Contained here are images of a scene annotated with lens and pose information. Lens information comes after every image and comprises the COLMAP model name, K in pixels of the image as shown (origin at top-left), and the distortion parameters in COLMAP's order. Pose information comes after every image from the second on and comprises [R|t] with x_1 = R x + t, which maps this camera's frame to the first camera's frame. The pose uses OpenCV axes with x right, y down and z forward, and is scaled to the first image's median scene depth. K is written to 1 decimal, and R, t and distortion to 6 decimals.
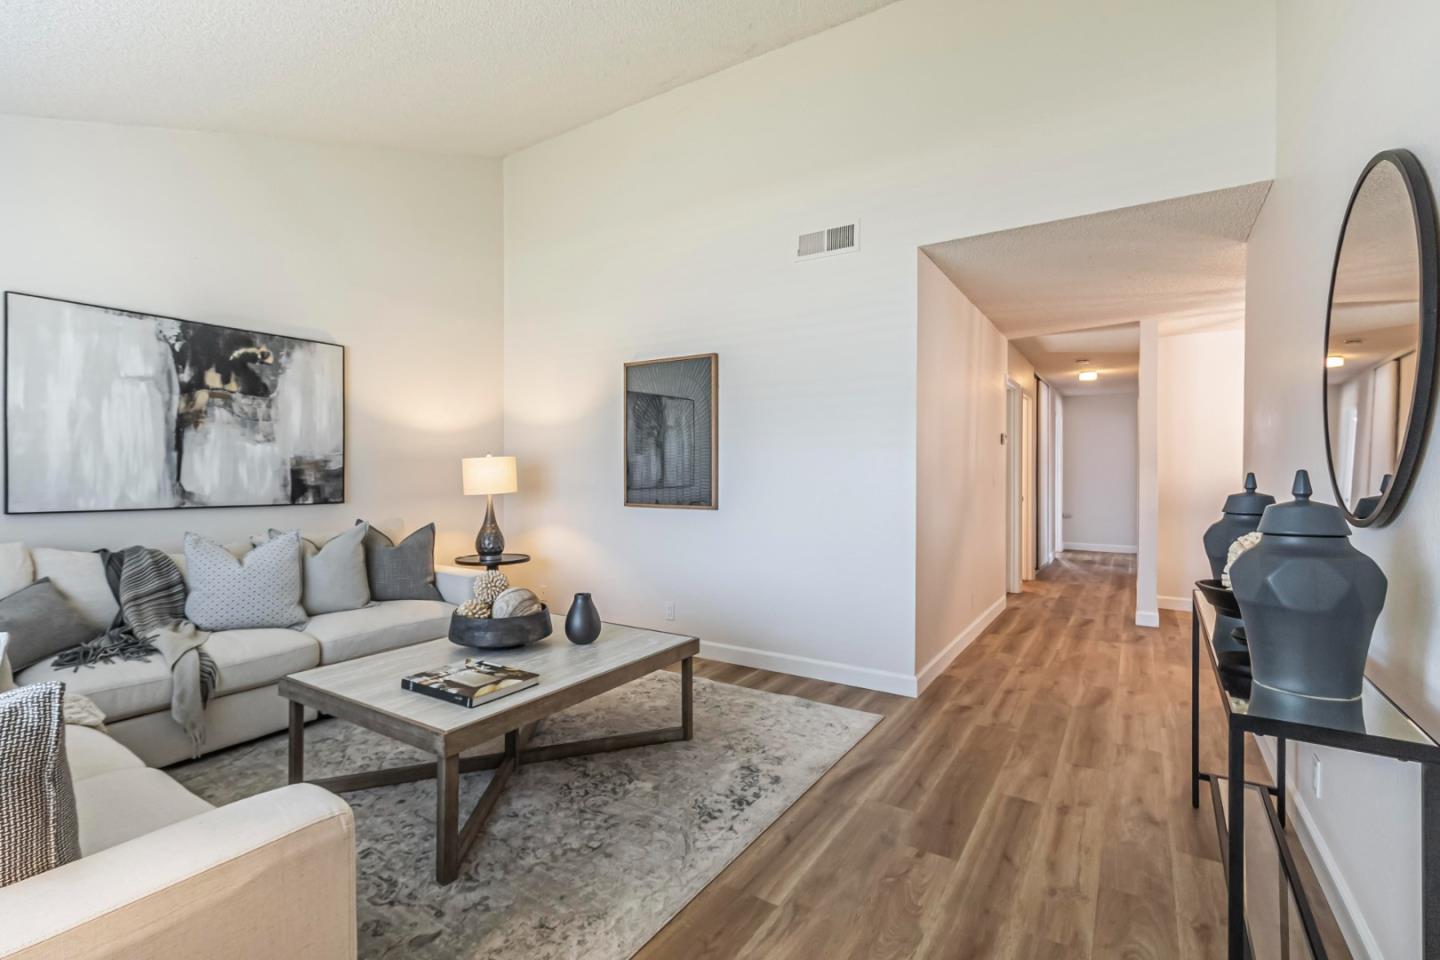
lens RADIAL K [[681.6, 0, 709.3], [0, 681.6, 480.1], [0, 0, 1]] dist [0.001453, 0.000607]
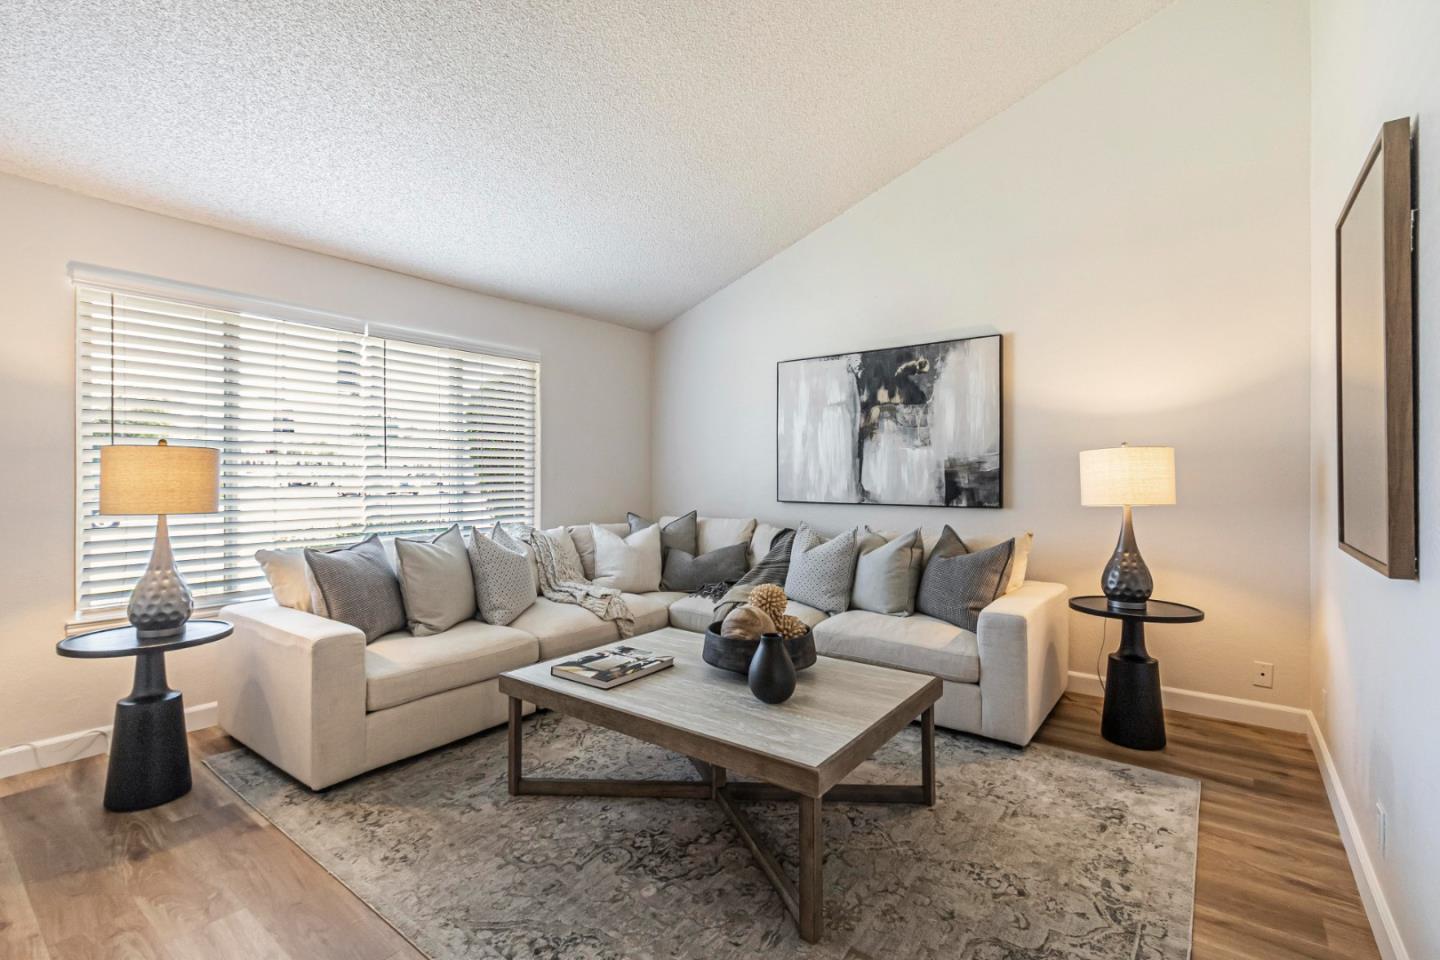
lens RADIAL K [[681.6, 0, 710.3], [0, 681.6, 474.0], [0, 0, 1]] dist [0.001453, 0.000607]
pose [[-0.126013, -0.005478, -0.992013, 0.481743], [-0.007562, 0.999961, -0.004561, -0.005490], [0.992000, 0.006927, -0.126050, 0.868976]]
